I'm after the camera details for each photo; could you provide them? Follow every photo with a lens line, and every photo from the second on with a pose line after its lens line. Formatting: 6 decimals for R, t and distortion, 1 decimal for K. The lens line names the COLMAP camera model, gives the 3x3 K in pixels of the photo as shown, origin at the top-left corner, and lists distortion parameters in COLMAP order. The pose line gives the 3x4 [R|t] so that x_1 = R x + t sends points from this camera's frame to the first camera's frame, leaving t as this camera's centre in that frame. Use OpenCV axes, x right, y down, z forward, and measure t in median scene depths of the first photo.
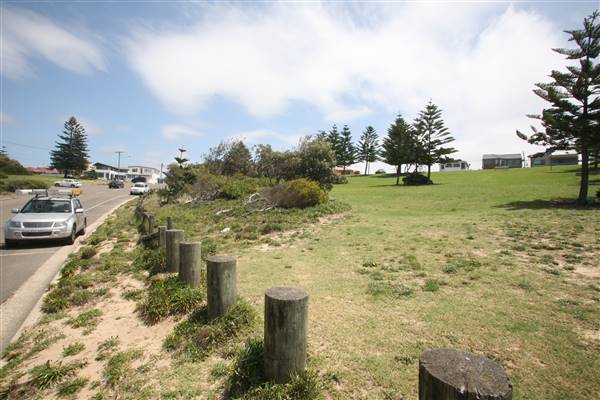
lens RADIAL K [[298.1, 0, 300.1], [0, 298.1, 193.5], [0, 0, 1]] dist [-0.057290, 0.030423]
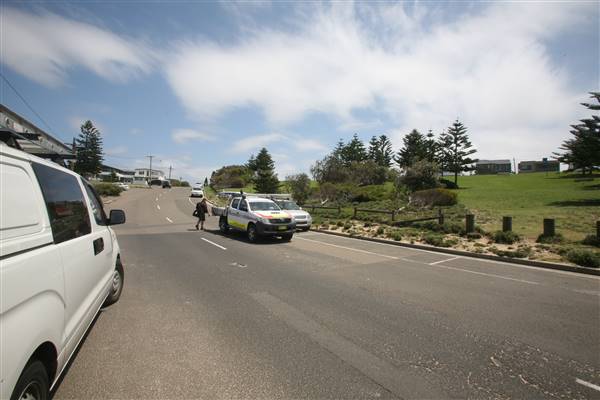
lens RADIAL K [[298.1, 0, 300.8], [0, 298.1, 194.8], [0, 0, 1]] dist [-0.057290, 0.030423]
pose [[0.998220, -0.001522, 0.059626, -0.160505], [0.001599, 0.999998, -0.001236, -0.001867], [-0.059624, 0.001329, 0.998220, -0.101054]]
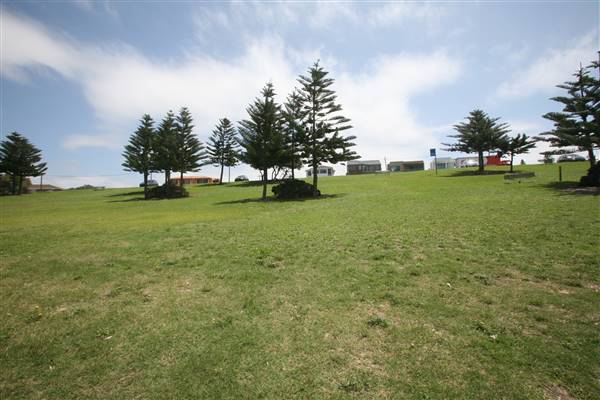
lens RADIAL K [[298.1, 0, 299.8], [0, 298.1, 194.3], [0, 0, 1]] dist [-0.057290, 0.030423]
pose [[0.901869, -0.029194, 0.431023, 0.085343], [0.039499, 0.999107, -0.014977, -0.017761], [-0.430201, 0.030533, 0.902217, 0.275001]]
